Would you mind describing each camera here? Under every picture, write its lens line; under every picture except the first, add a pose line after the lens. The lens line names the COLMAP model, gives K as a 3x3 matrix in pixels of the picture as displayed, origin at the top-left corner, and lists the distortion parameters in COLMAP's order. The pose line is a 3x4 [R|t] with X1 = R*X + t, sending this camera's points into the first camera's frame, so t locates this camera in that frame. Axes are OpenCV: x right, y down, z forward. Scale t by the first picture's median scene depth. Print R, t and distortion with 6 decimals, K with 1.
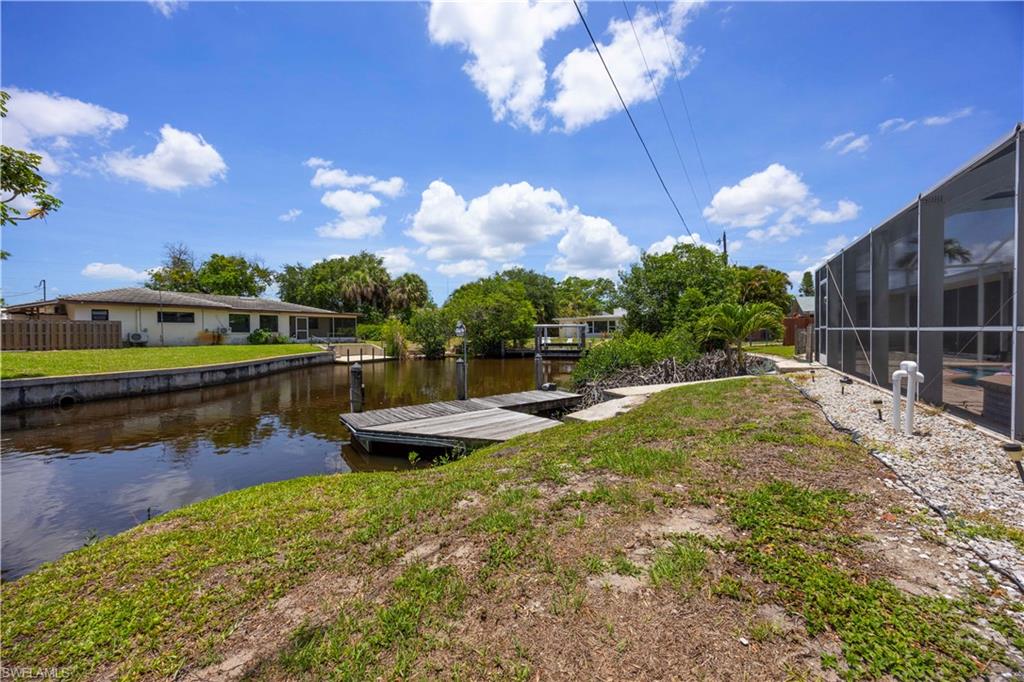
lens RADIAL K [[383.0, 0, 510.3], [0, 383.0, 338.6], [0, 0, 1]] dist [-0.009551, -0.000043]
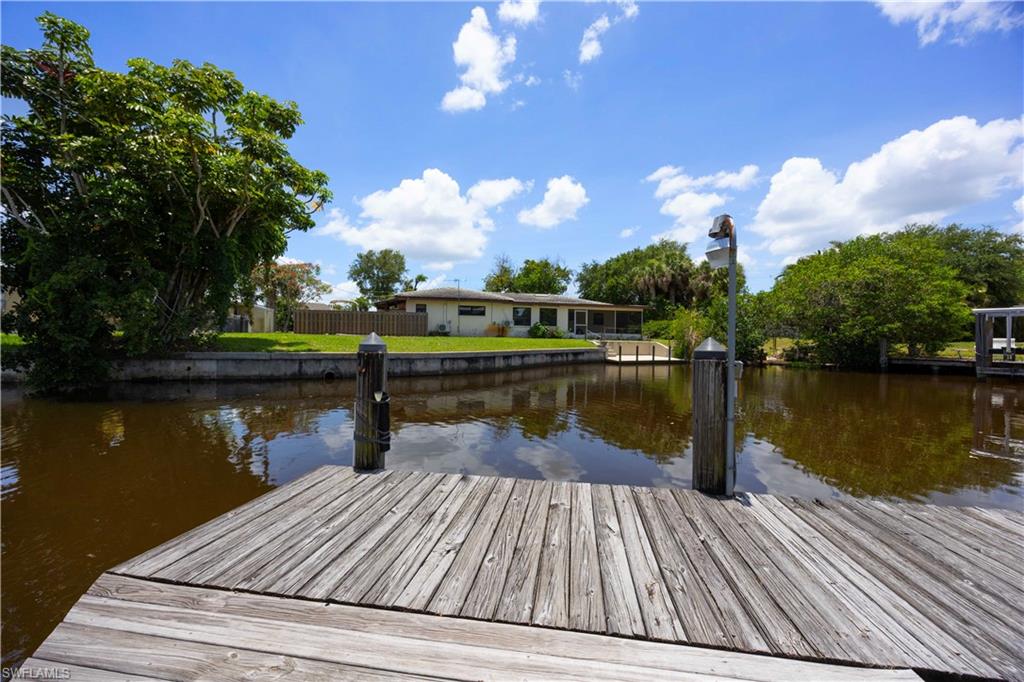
lens RADIAL K [[383.0, 0, 510.3], [0, 383.0, 338.6], [0, 0, 1]] dist [-0.009551, -0.000043]
pose [[0.704556, 0.018505, -0.709408, -0.011895], [-0.028171, 0.999601, -0.001904, 0.019123], [0.709089, 0.021326, 0.704796, 0.246772]]
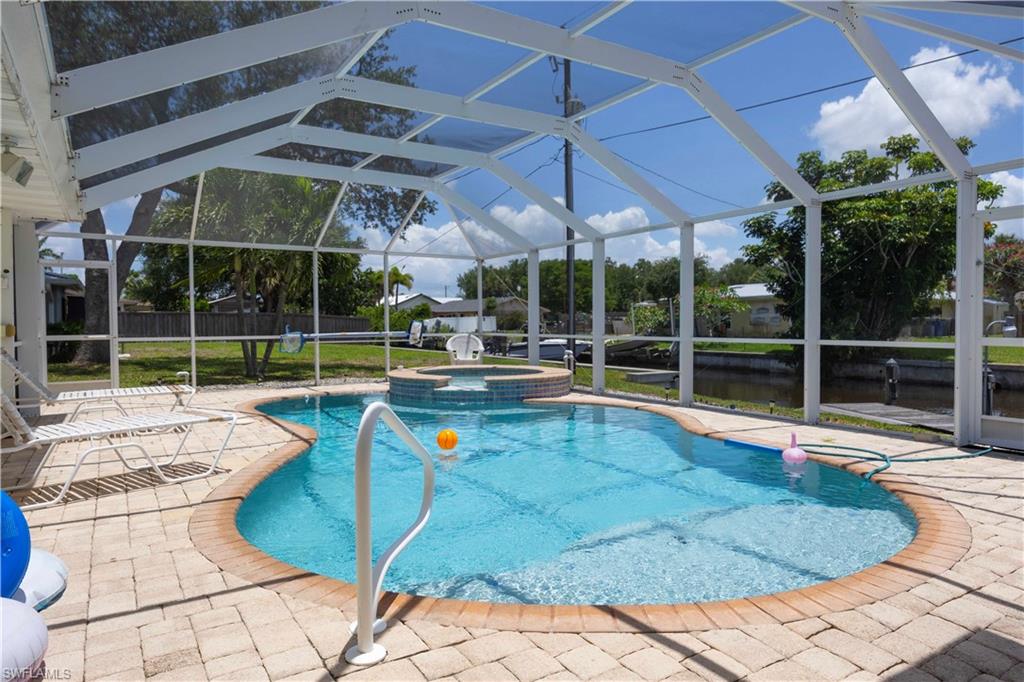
lens RADIAL K [[639.9, 0, 512.0], [0, 639.9, 341.0], [0, 0, 1]] dist [0.007228, 0.000949]
pose [[-0.494405, 0.033321, -0.868593, 0.510529], [-0.002625, 0.999203, 0.039826, -0.017999], [0.869228, 0.021970, -0.493923, 0.286170]]
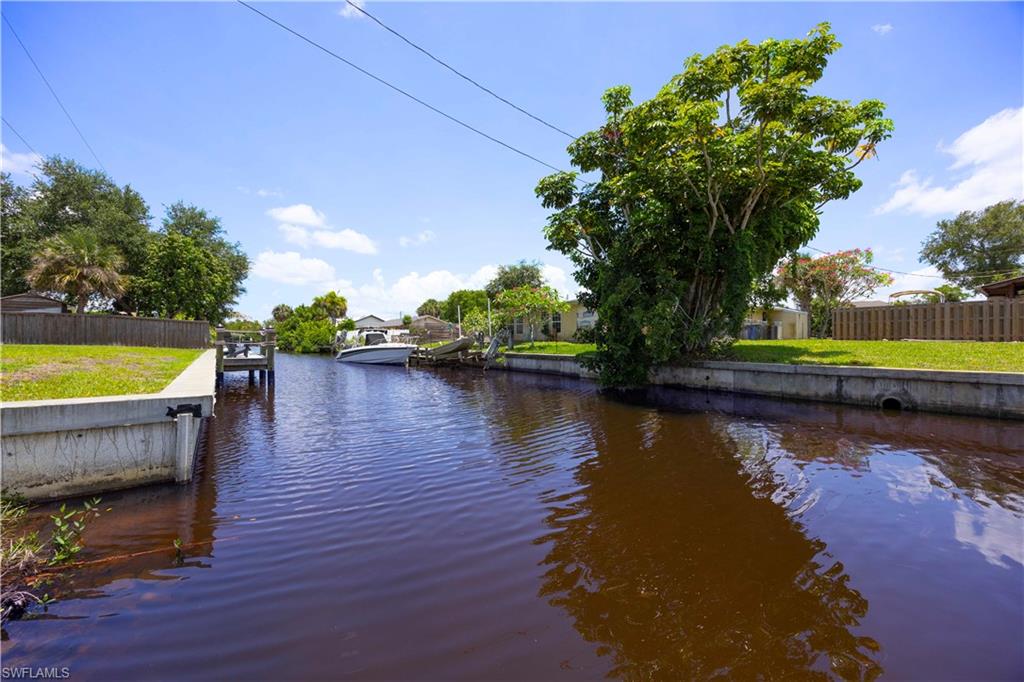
lens RADIAL K [[400.3, 0, 512.0], [0, 400.3, 341.0], [0, 0, 1]] dist [0.000263, 0.000030]
pose [[-0.402894, 0.006520, -0.915223, -0.088487], [-0.010304, 0.999879, 0.011659, 0.019502], [0.915189, 0.014127, -0.402778, 0.272903]]
